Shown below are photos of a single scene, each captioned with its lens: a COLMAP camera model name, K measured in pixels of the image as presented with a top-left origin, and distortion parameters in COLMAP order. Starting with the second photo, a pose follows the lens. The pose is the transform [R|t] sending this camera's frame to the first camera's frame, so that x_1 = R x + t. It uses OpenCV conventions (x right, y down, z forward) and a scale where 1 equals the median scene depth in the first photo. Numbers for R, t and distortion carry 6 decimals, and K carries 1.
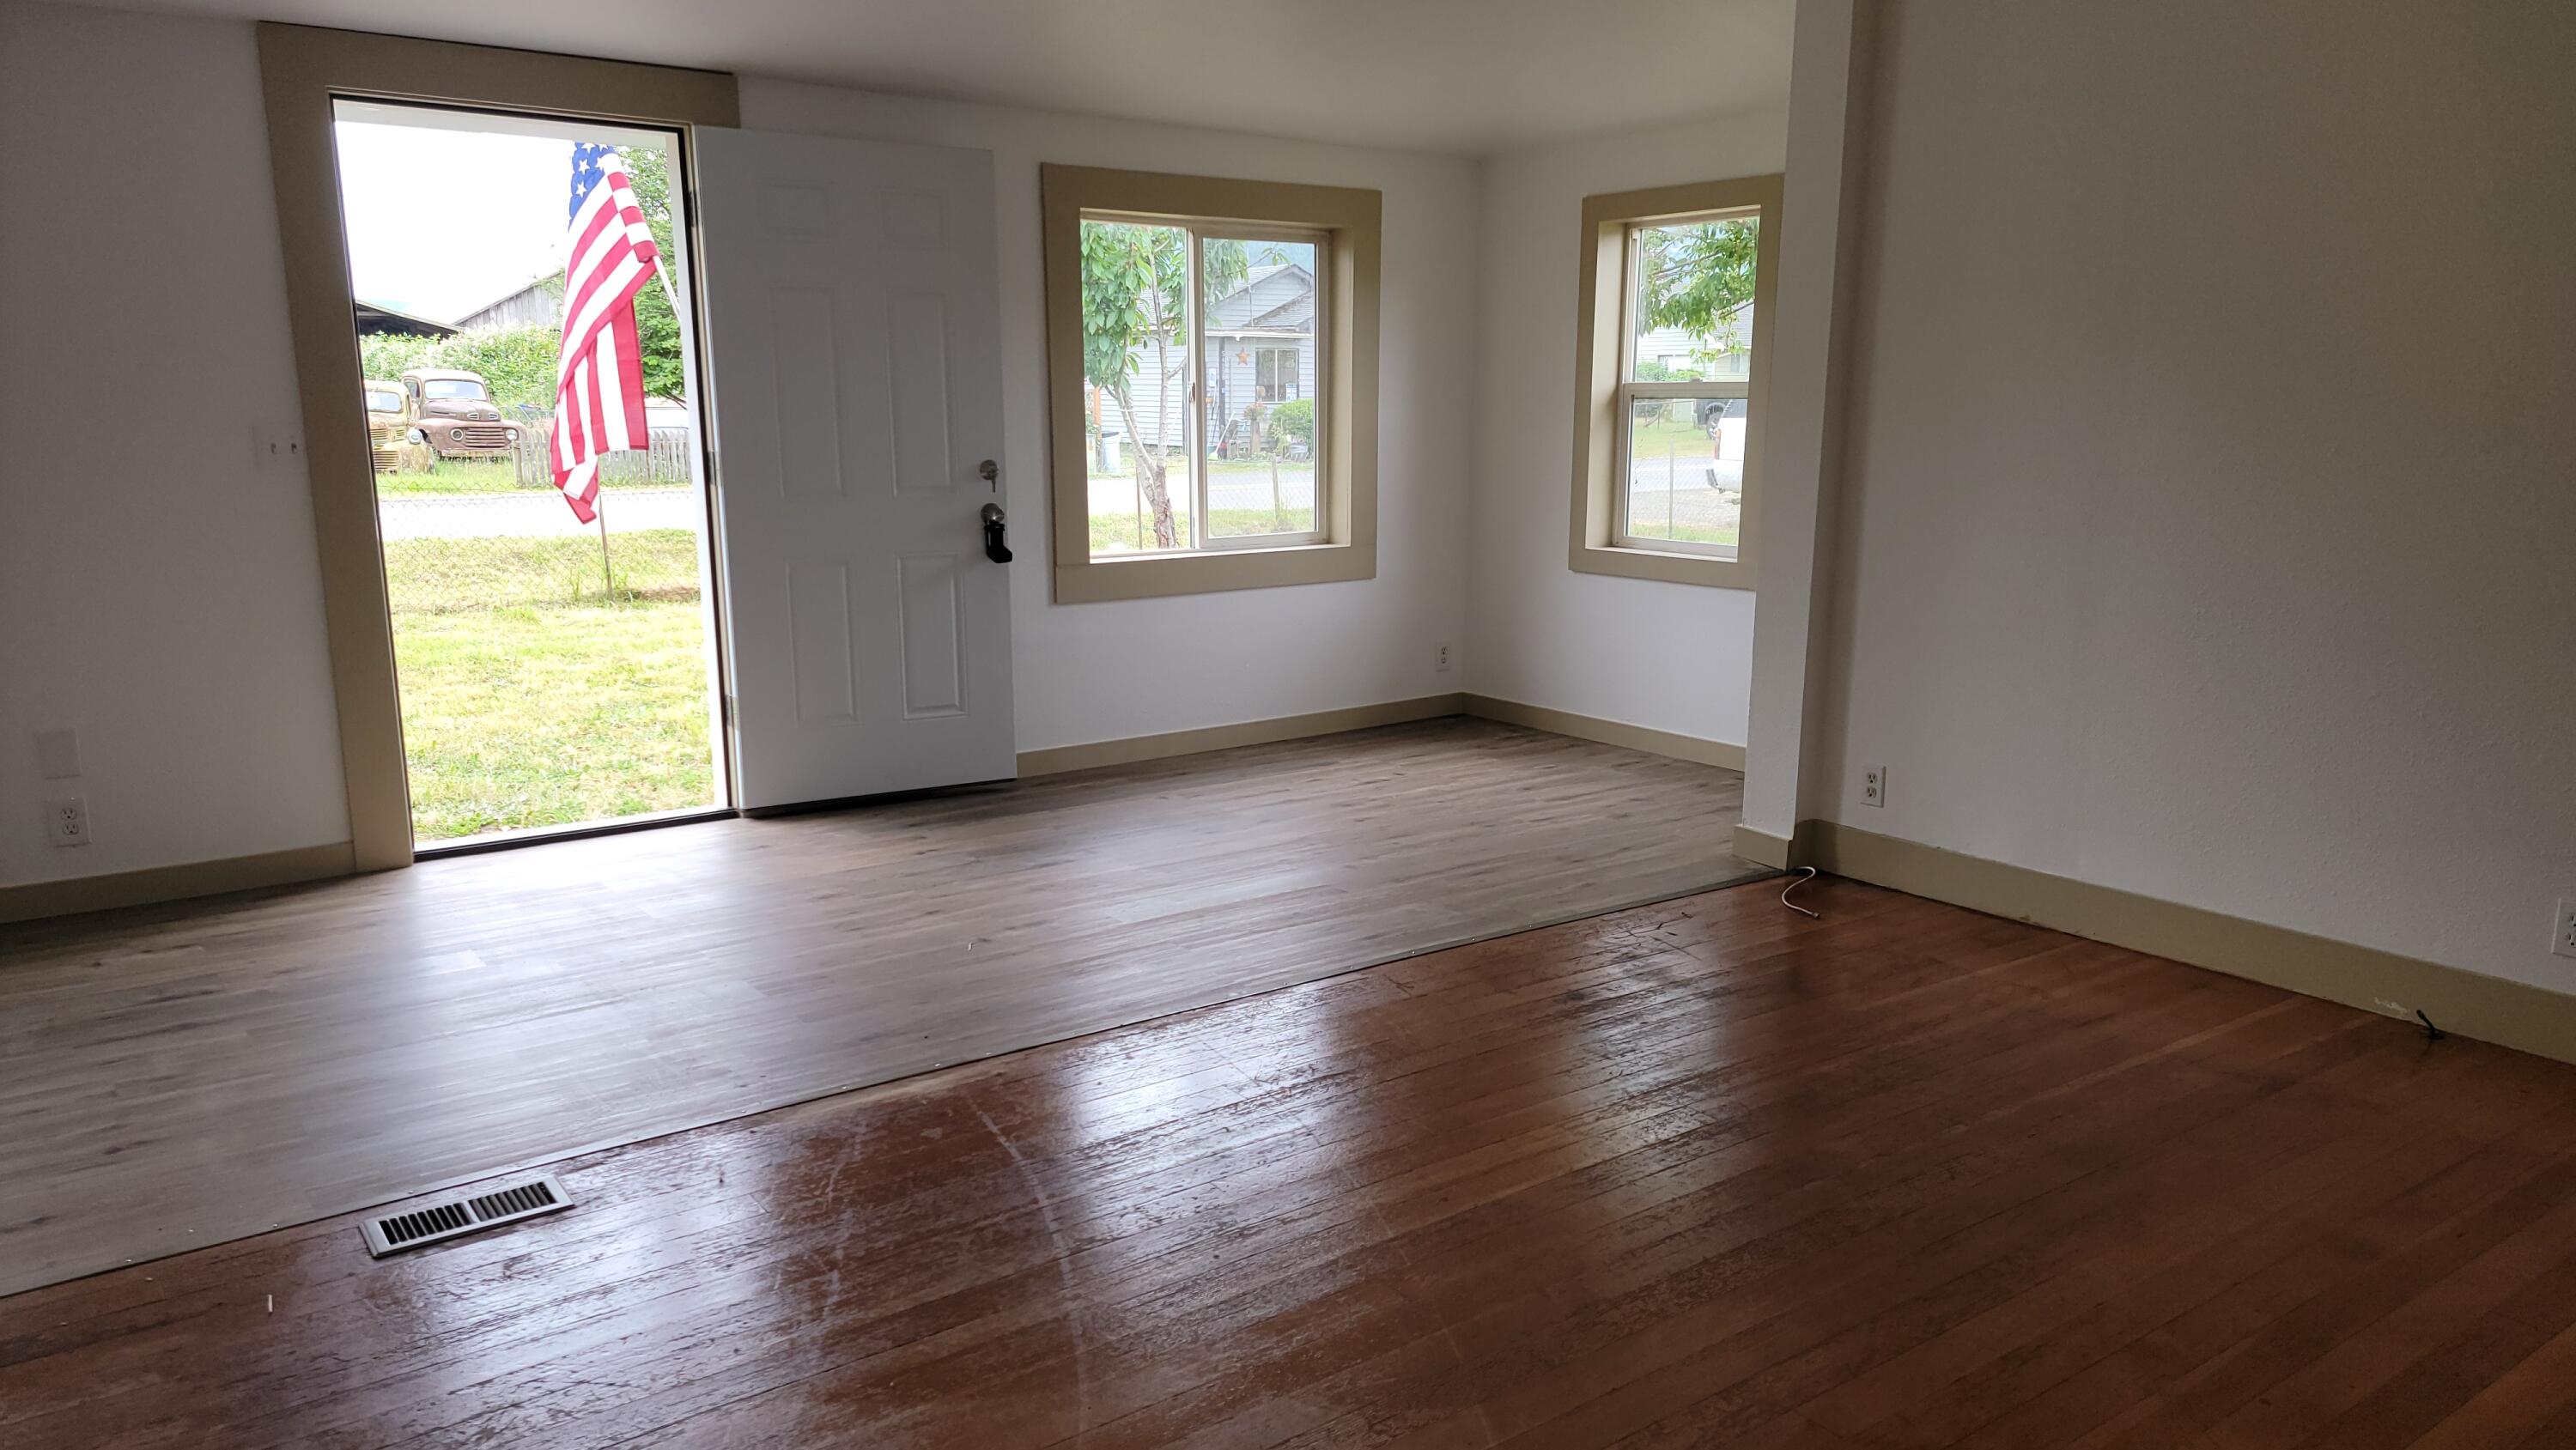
lens RADIAL K [[1708.0, 0, 1236.4], [0, 1708.0, 735.8], [0, 0, 1]] dist [0.098497, -0.093140]
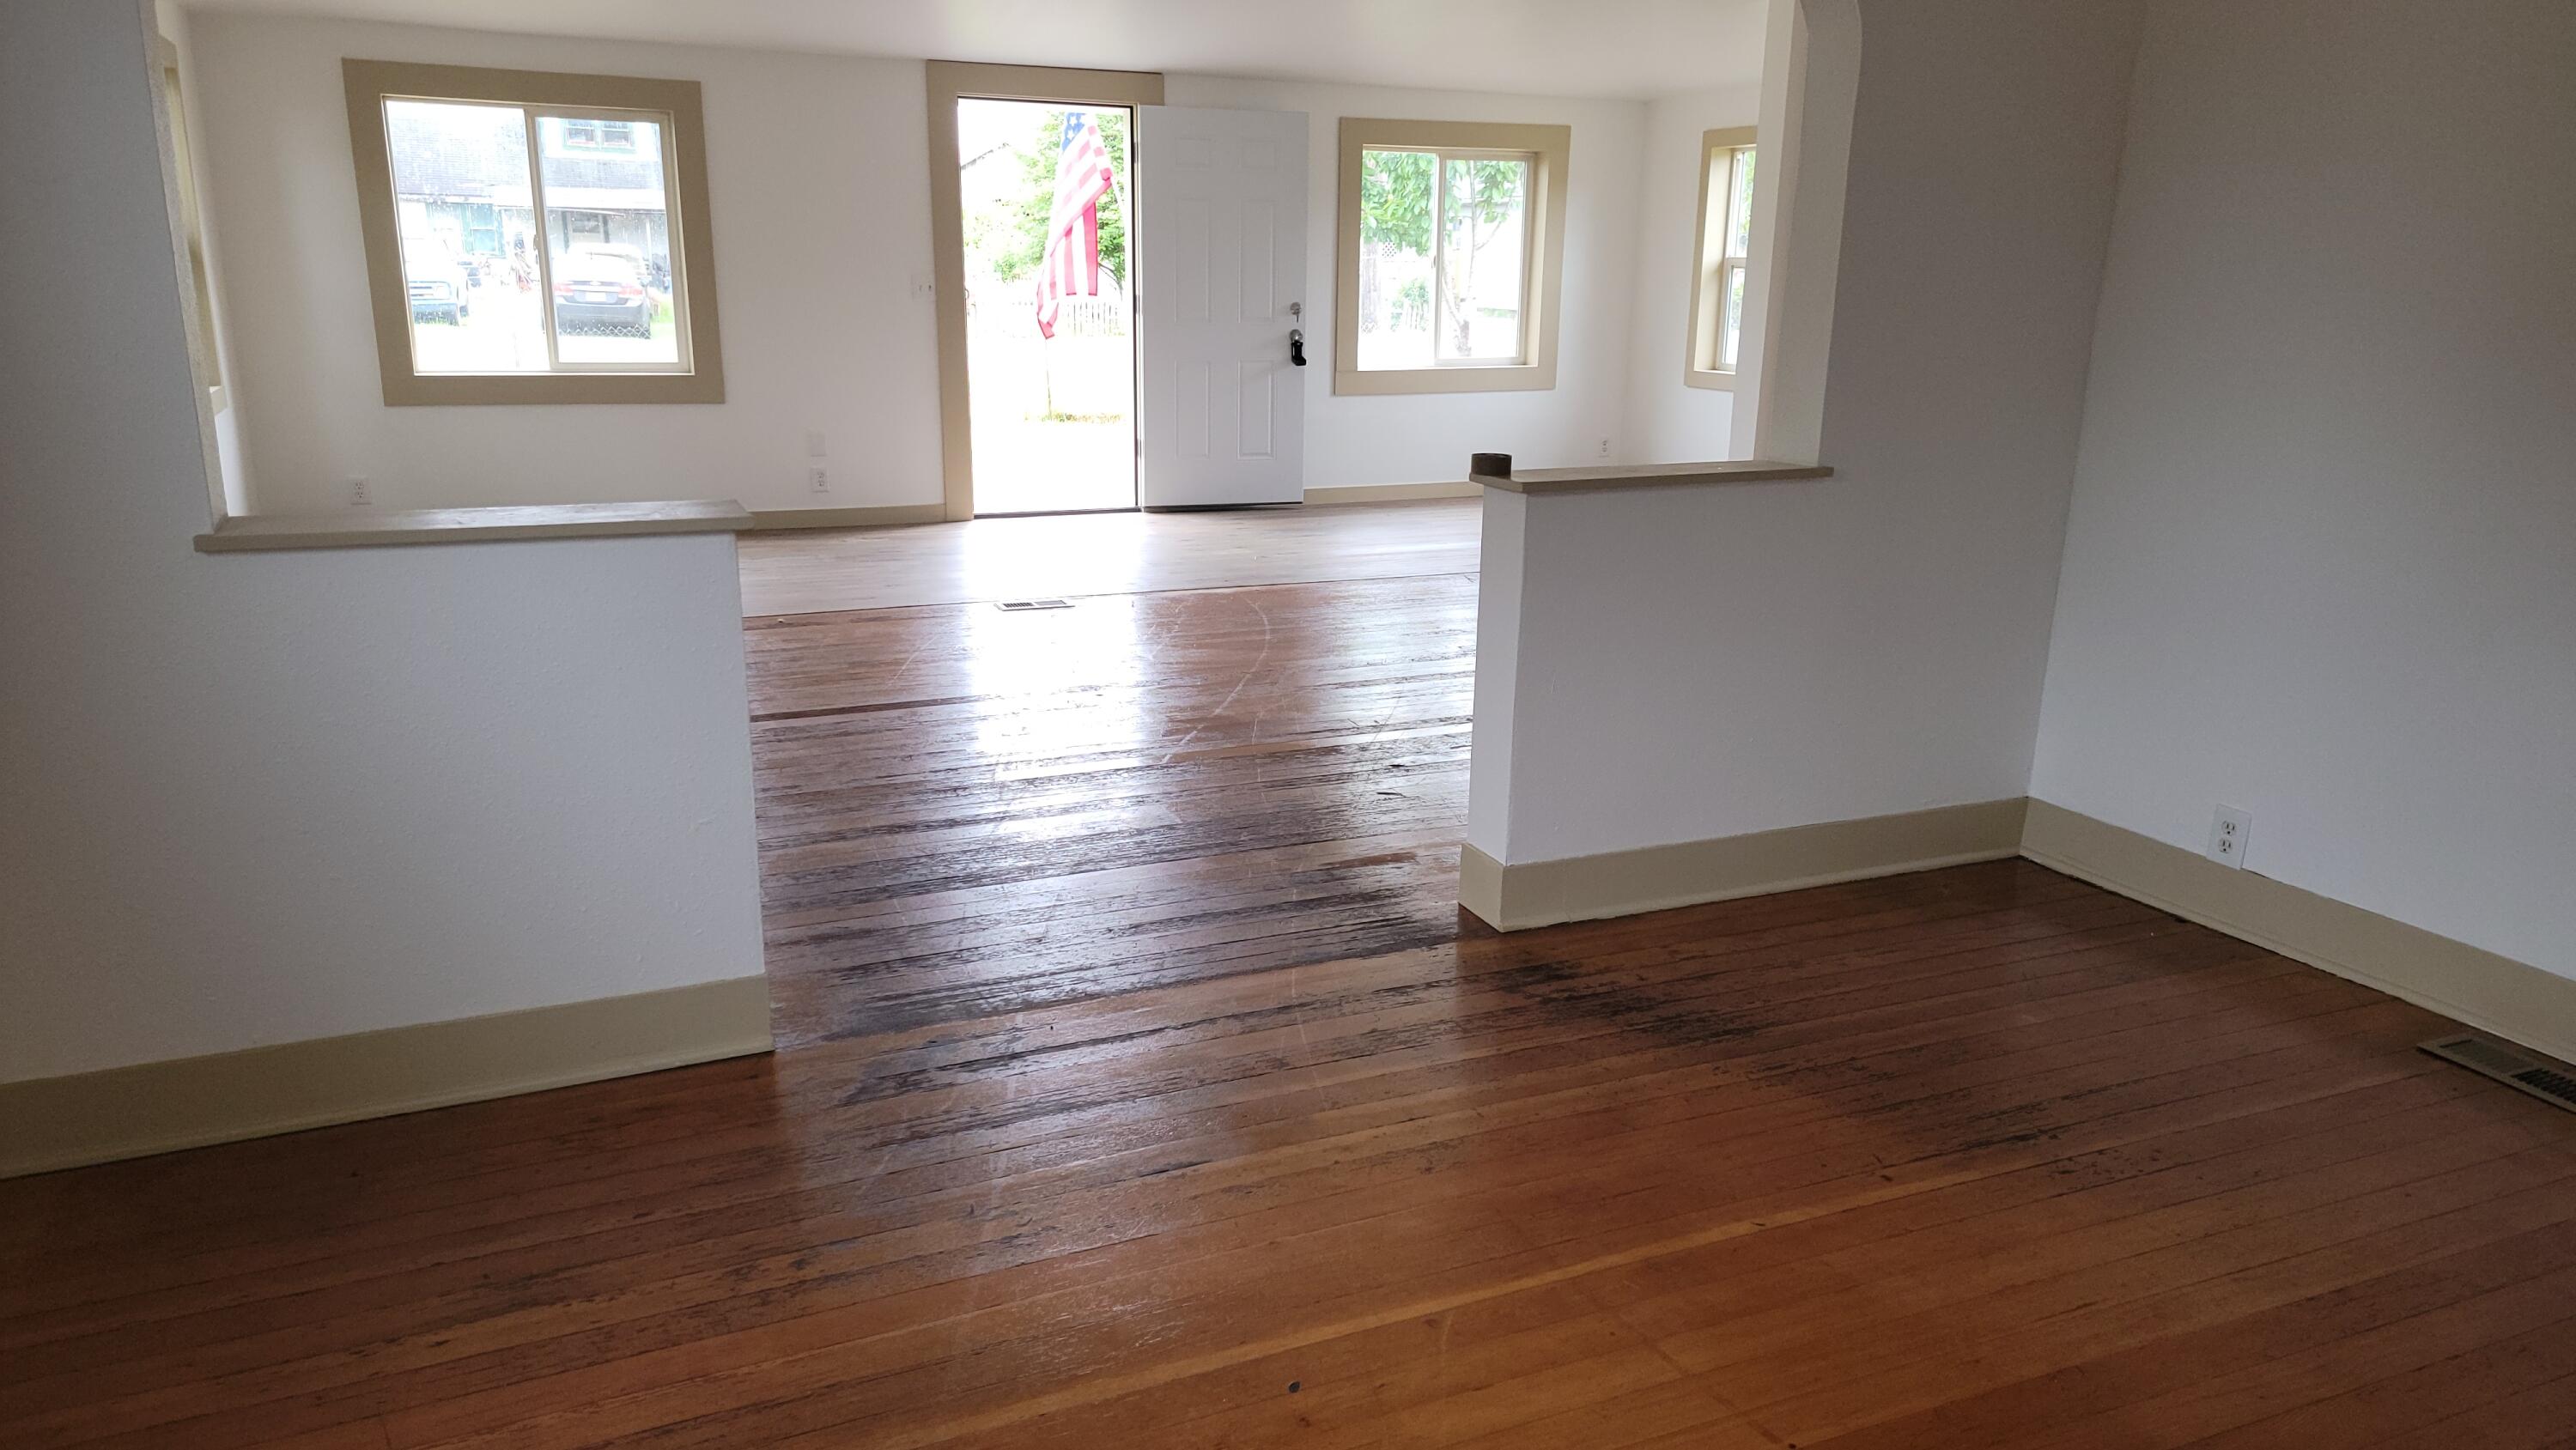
lens RADIAL K [[1708.0, 0, 1236.4], [0, 1708.0, 735.8], [0, 0, 1]] dist [0.098497, -0.093140]
pose [[0.974604, 0.071220, -0.212308, 0.171949], [-0.055711, 0.995383, 0.078165, 0.122213], [0.216895, -0.064352, 0.974072, -0.620572]]
